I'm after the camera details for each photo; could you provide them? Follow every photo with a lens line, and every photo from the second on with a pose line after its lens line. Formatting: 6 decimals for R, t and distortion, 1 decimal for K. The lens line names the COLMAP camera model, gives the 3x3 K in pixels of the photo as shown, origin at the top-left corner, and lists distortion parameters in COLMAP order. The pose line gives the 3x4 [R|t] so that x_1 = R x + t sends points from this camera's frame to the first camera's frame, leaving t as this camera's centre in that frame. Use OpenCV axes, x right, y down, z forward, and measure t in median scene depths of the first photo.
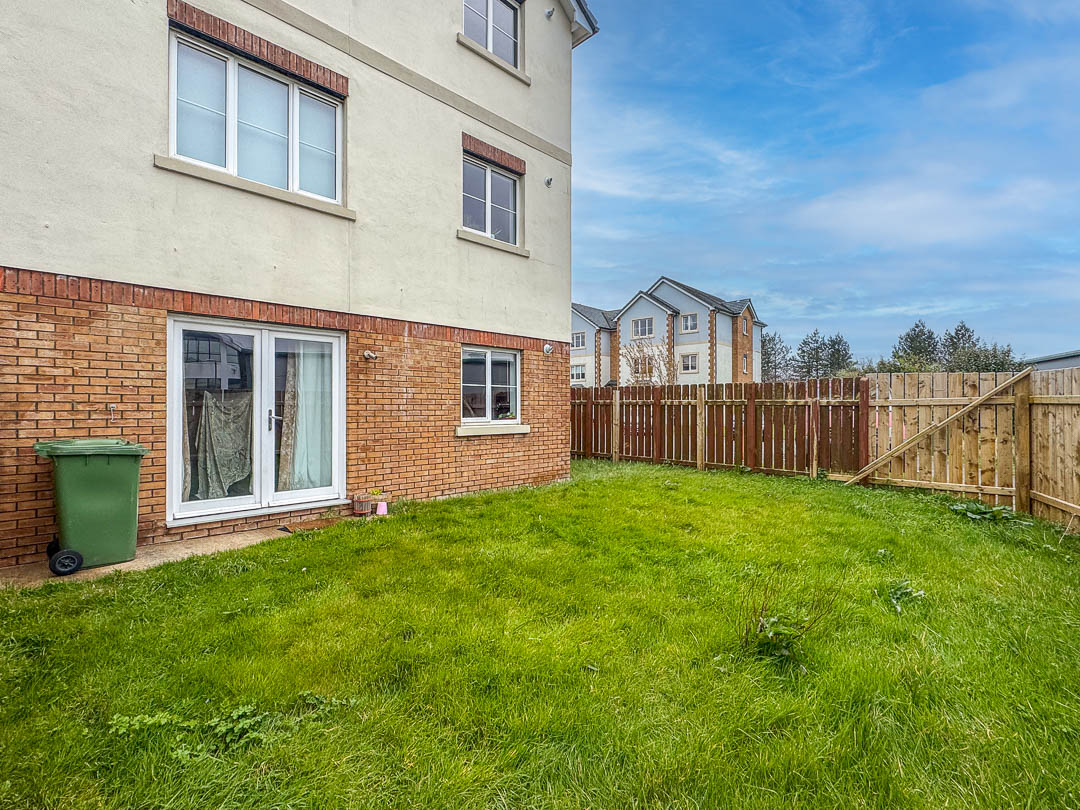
lens RADIAL K [[550.5, 0, 537.1], [0, 550.5, 406.1], [0, 0, 1]] dist [0.005208, 0.000812]
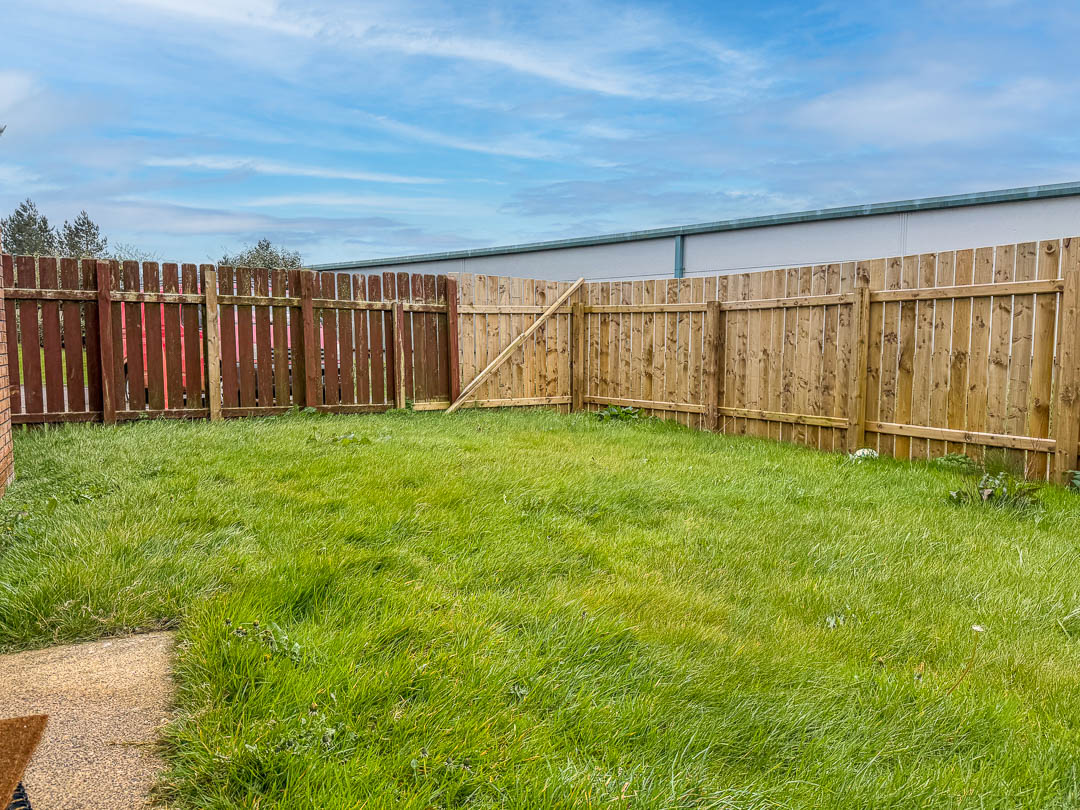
lens RADIAL K [[771.6, 0, 540.1], [0, 771.6, 405.8], [0, 0, 1]] dist [0.072400, -0.075563]
pose [[0.223342, -0.082784, 0.971218, -0.452271], [-0.005099, 0.996274, 0.086092, 0.035349], [-0.974727, -0.024180, 0.222088, 0.599042]]
